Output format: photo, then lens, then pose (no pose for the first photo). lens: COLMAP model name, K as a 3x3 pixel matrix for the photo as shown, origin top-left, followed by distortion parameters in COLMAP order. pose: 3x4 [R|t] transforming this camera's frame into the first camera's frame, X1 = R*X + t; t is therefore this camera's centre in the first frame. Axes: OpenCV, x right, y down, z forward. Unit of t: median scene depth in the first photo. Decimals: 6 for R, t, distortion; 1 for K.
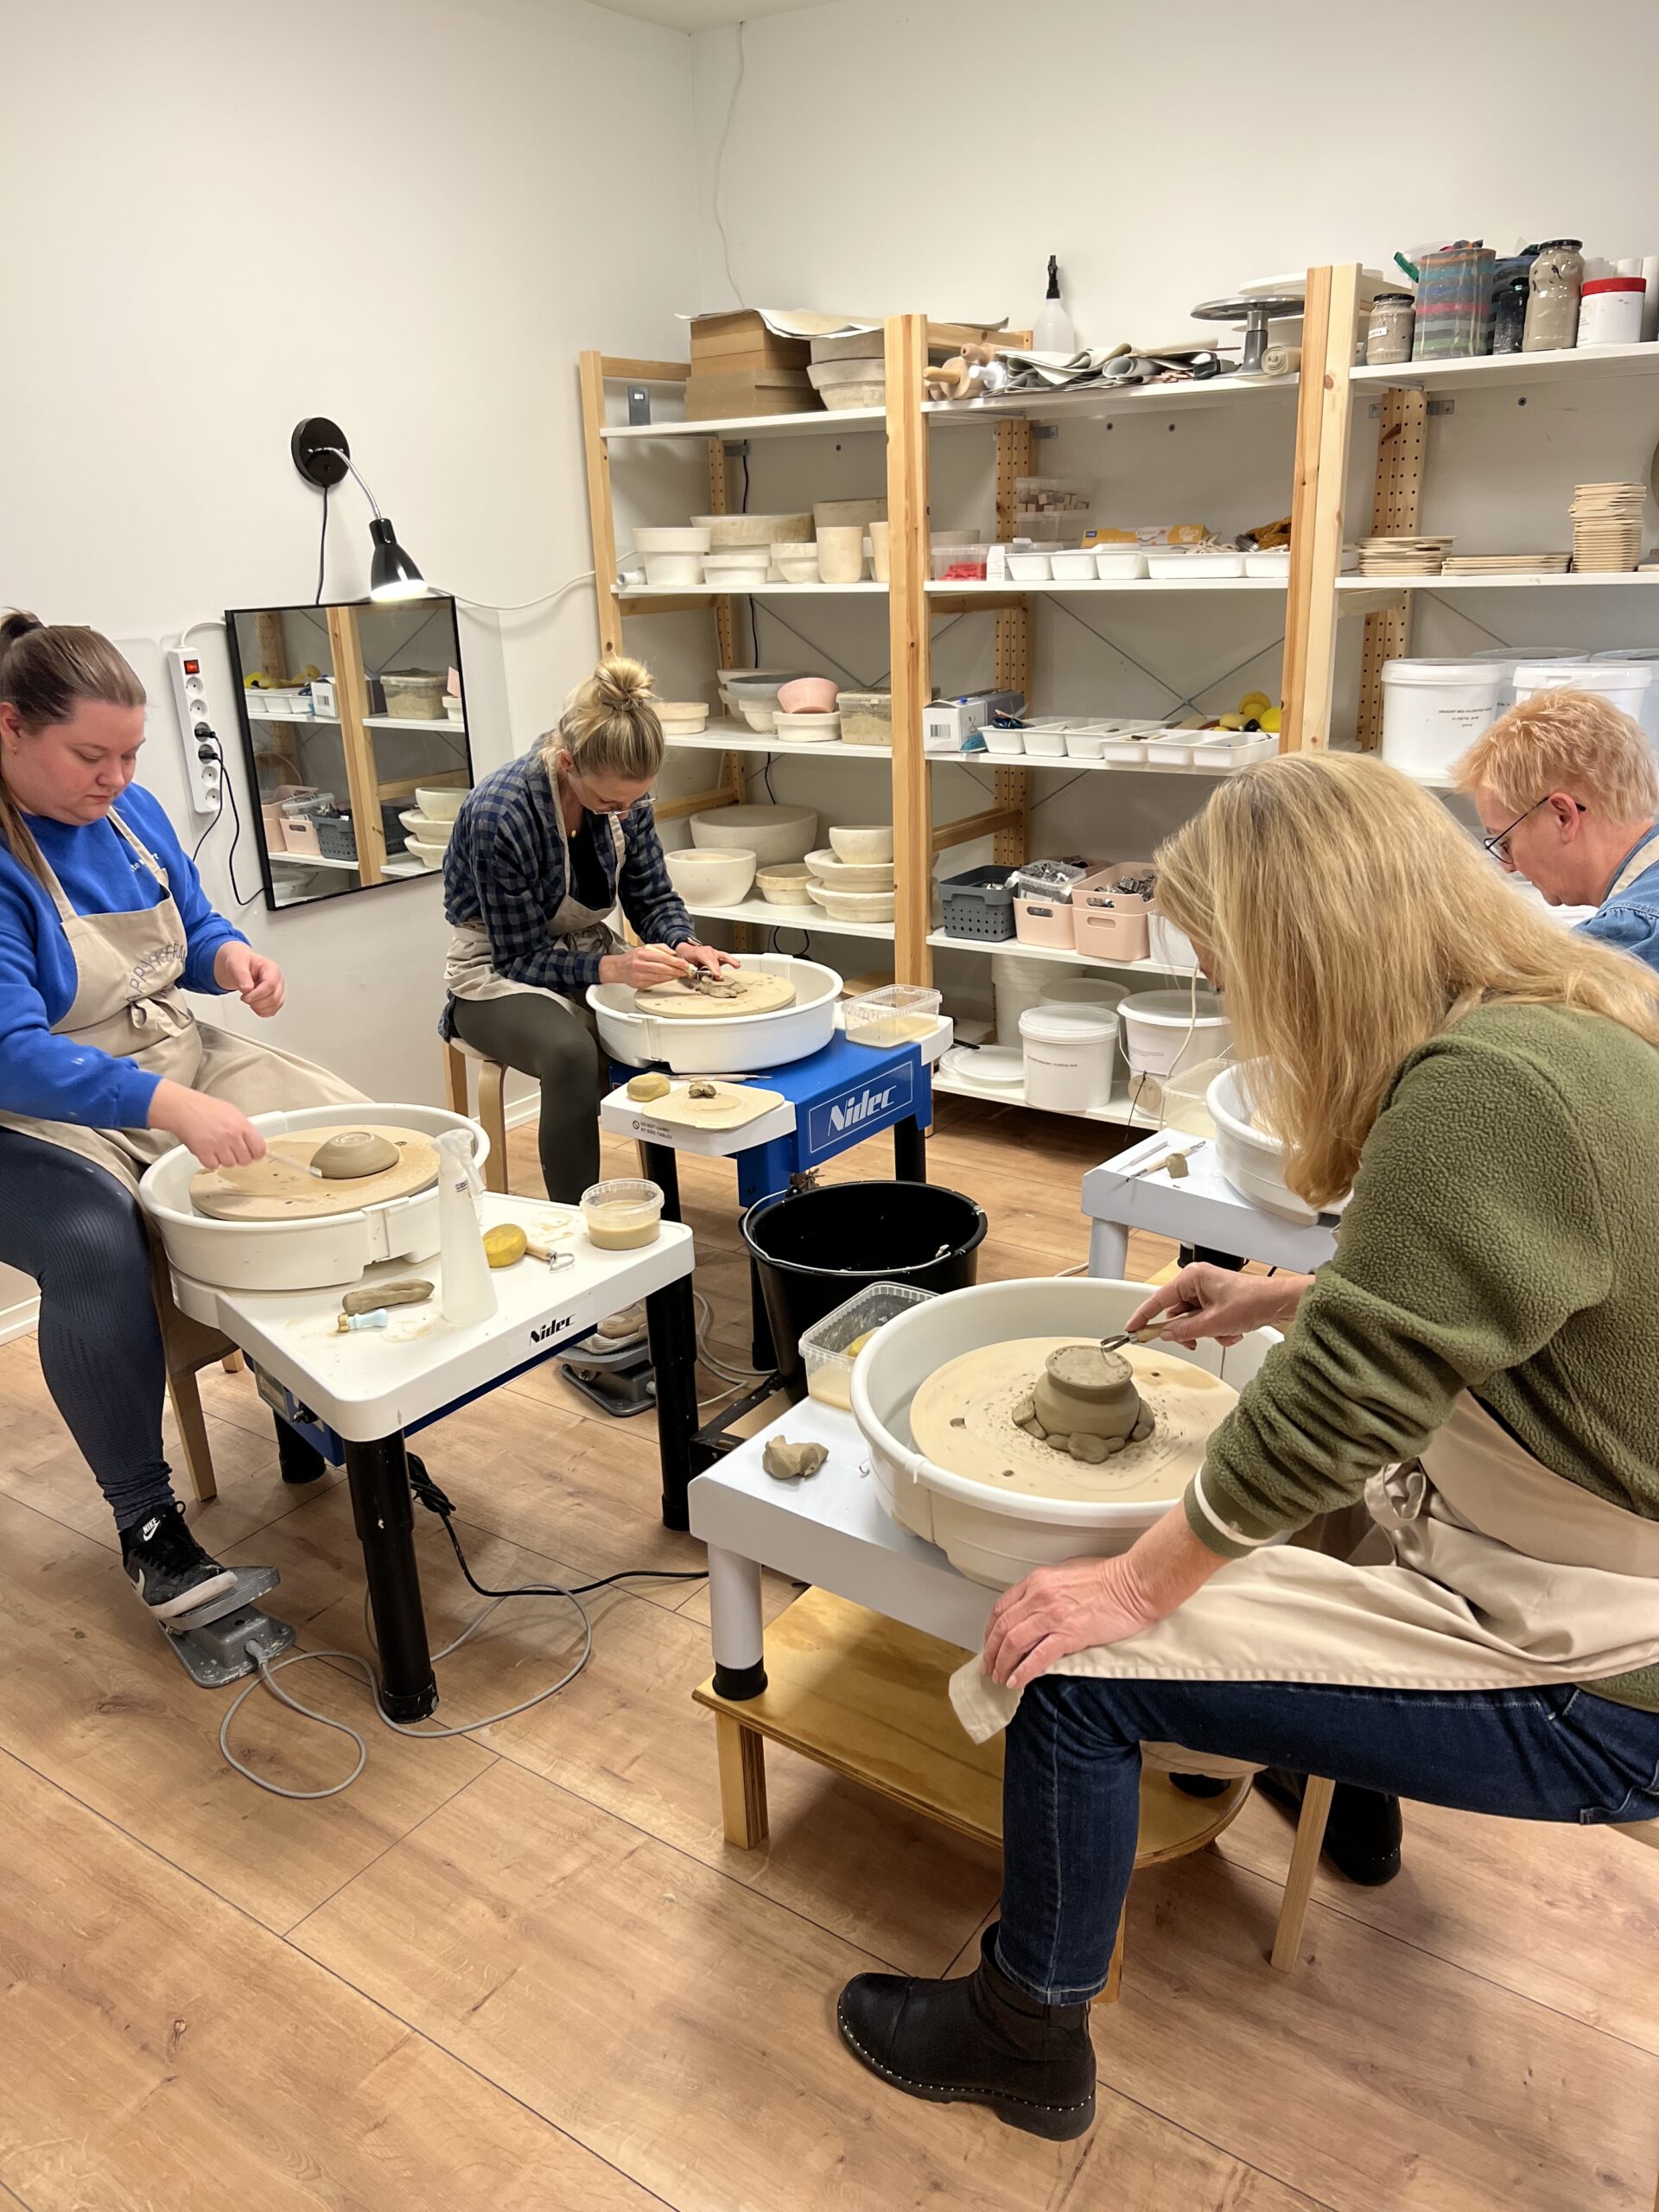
lens RADIAL K [[1660.1, 0, 827.1], [0, 1660.1, 1123.7], [0, 0, 1]] dist [0.029592, -0.036791]
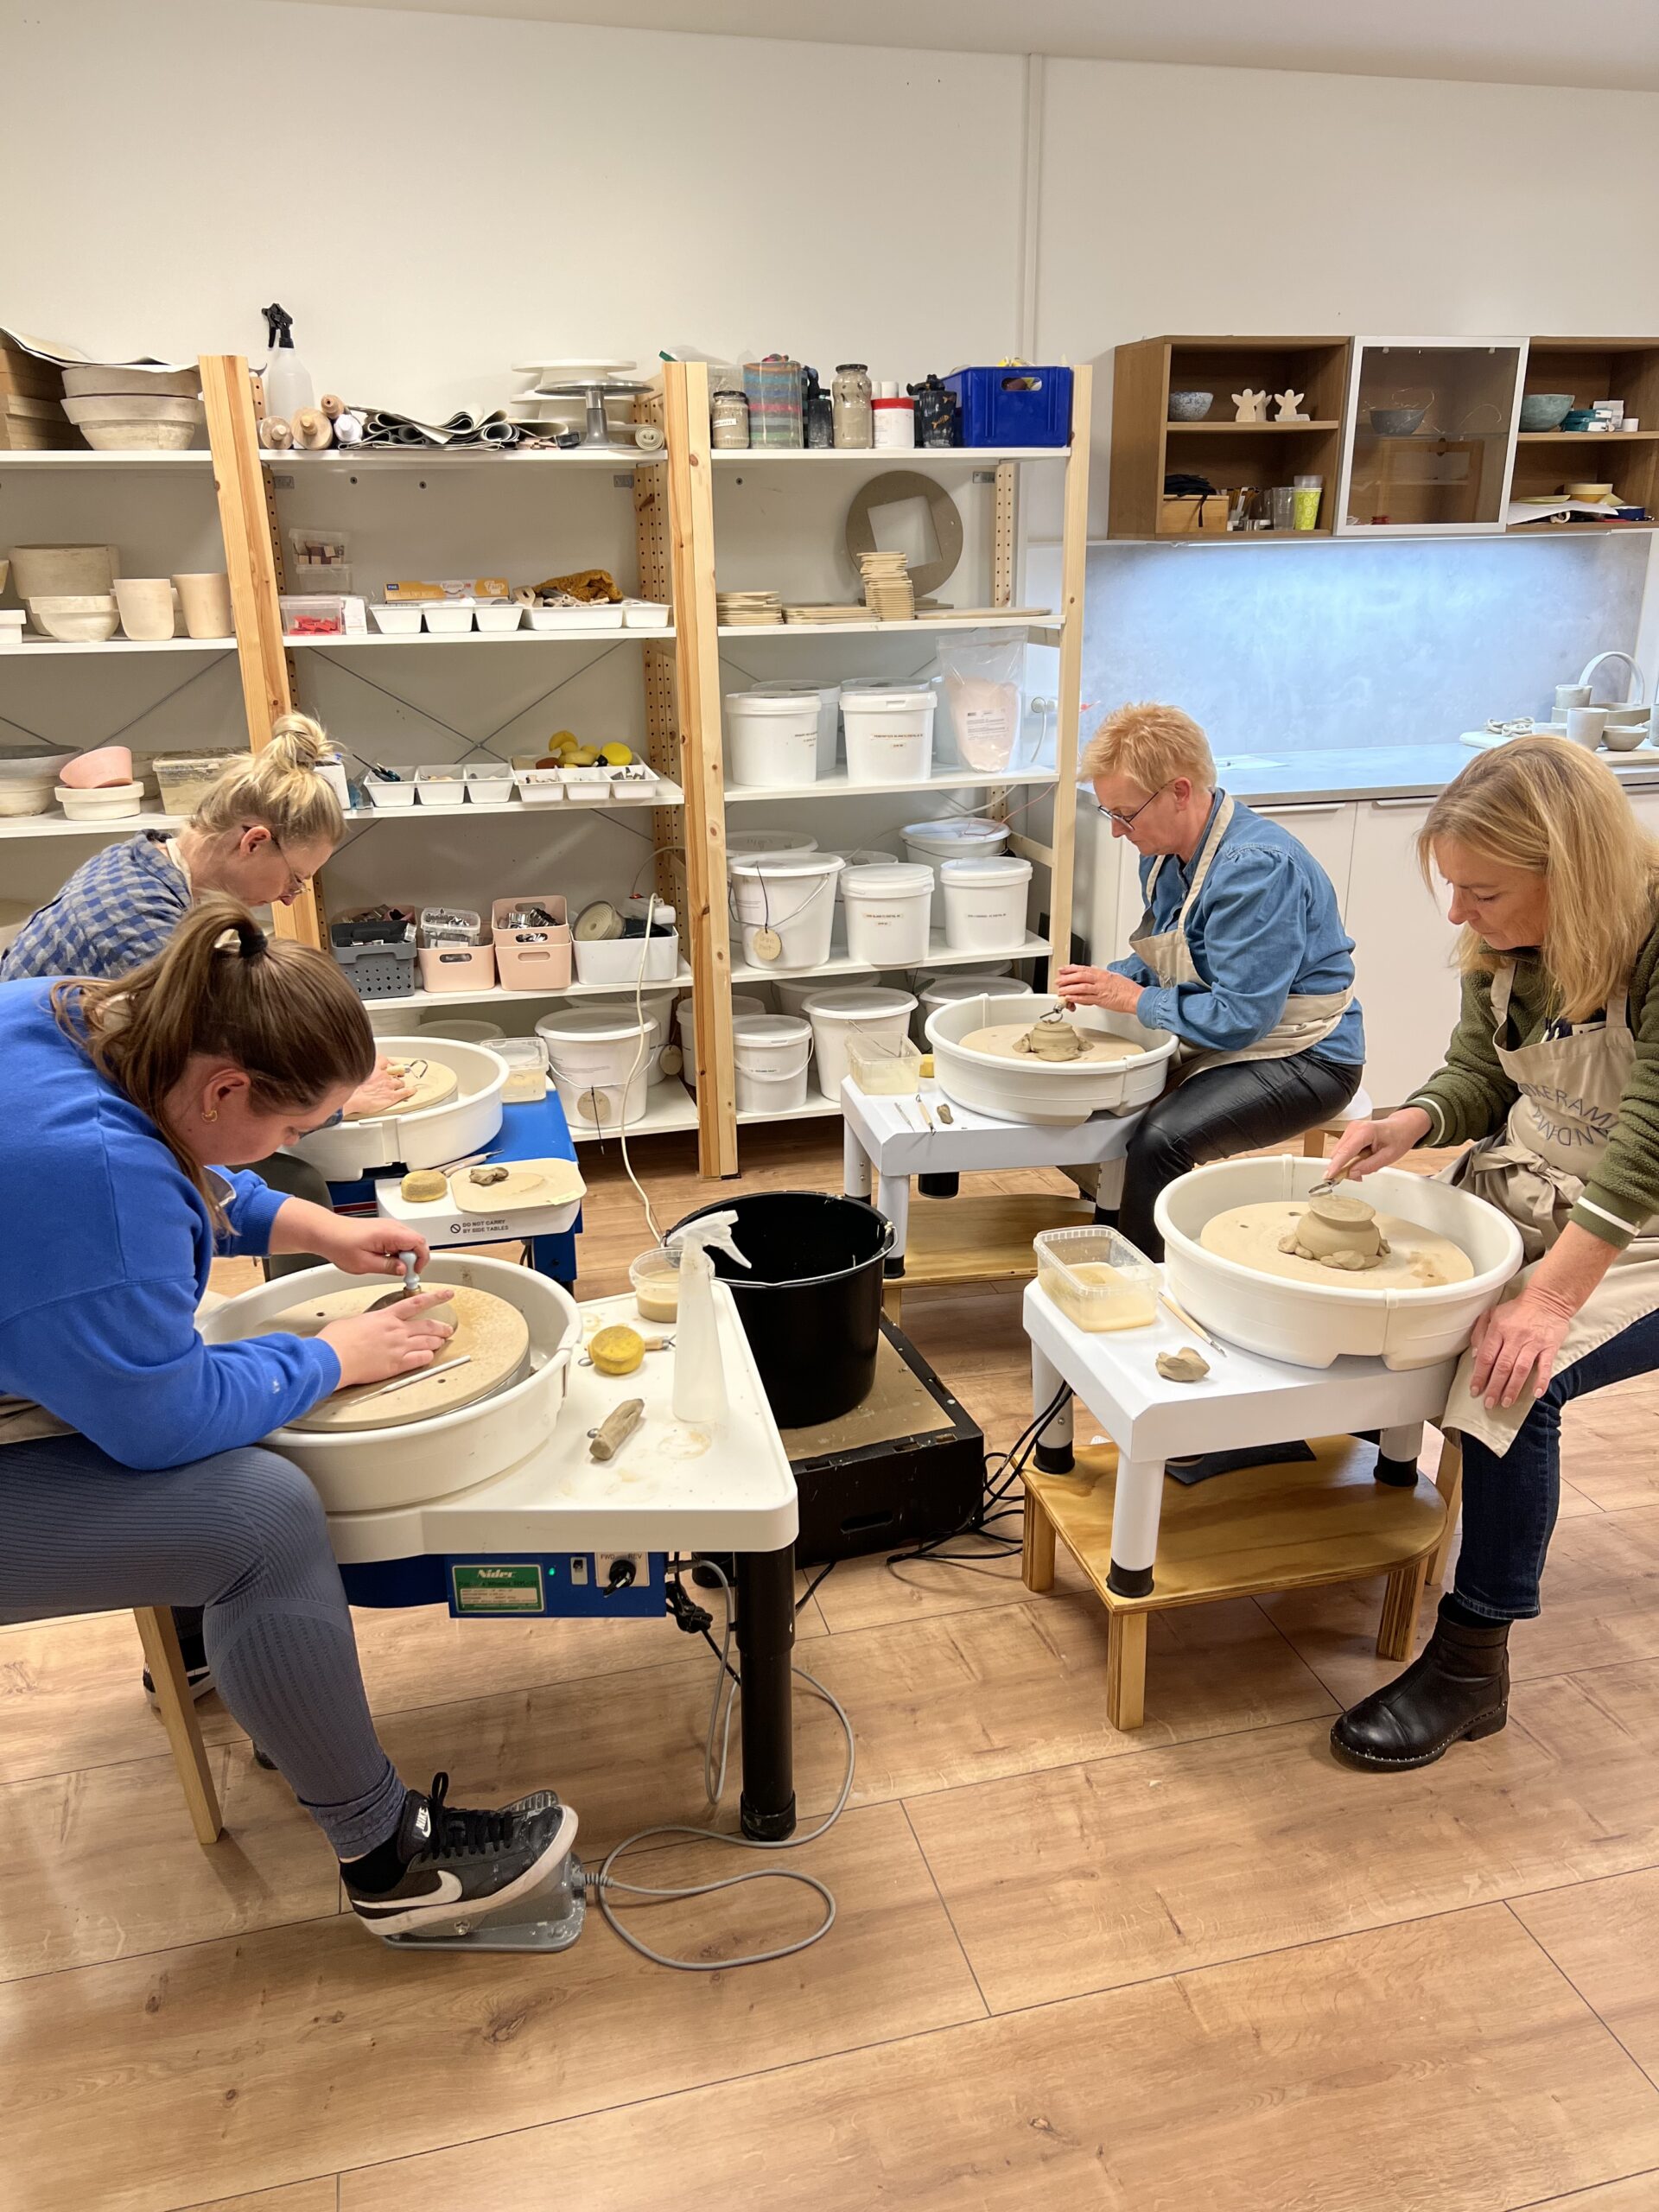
lens RADIAL K [[1660.1, 0, 824.9], [0, 1660.1, 1112.9], [0, 0, 1]] dist [0.029592, -0.036791]
pose [[0.647185, -0.232375, 0.726054, -0.554090], [0.249827, 0.964465, 0.085990, -0.077615], [-0.720235, 0.125736, 0.682240, 0.185945]]
